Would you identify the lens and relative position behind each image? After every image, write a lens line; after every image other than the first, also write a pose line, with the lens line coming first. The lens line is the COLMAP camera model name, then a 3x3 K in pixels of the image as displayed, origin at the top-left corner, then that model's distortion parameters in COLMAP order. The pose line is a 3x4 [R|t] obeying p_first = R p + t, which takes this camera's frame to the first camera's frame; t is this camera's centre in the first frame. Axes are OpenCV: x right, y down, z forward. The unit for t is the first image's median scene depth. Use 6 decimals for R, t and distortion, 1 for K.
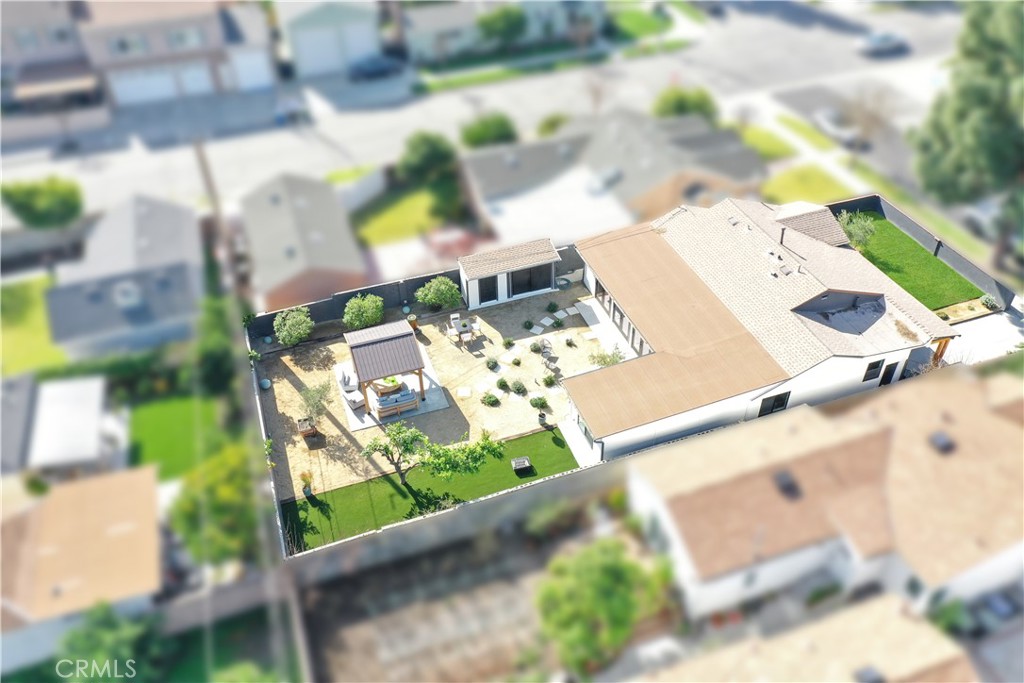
lens RADIAL K [[810.7, 0, 512.0], [0, 810.7, 341.5], [0, 0, 1]] dist [0.005913, 0.000841]
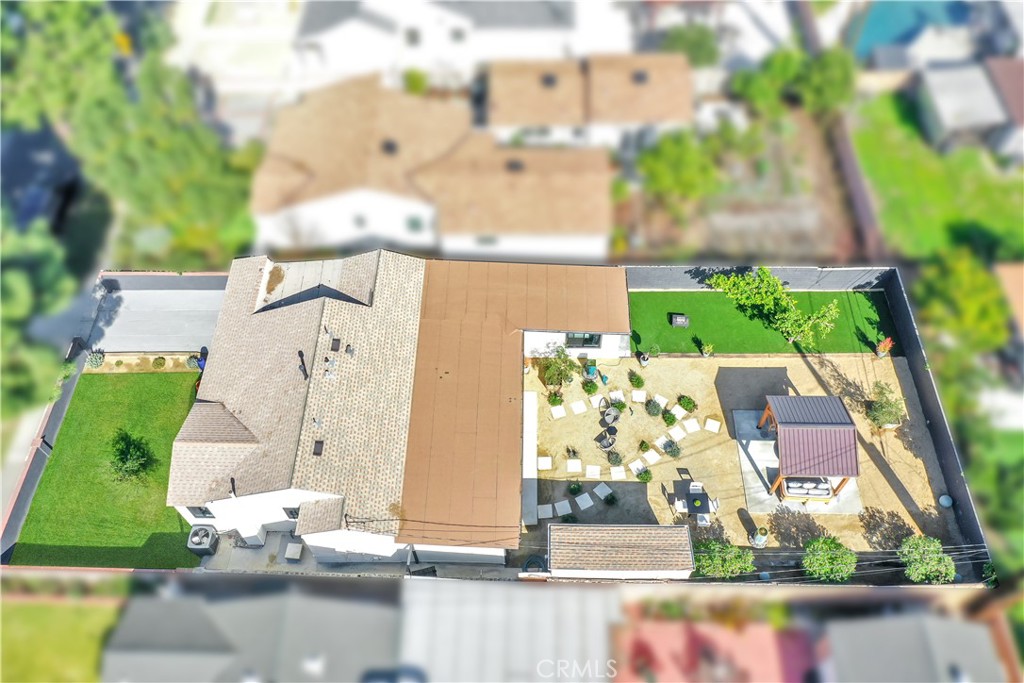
lens RADIAL K [[810.7, 0, 512.0], [0, 810.7, 341.5], [0, 0, 1]] dist [0.005913, 0.000841]
pose [[-0.934817, -0.271620, 0.228778, -0.028111], [0.255982, -0.068853, 0.964226, -0.773746], [-0.246151, 0.959939, 0.133895, 0.749259]]
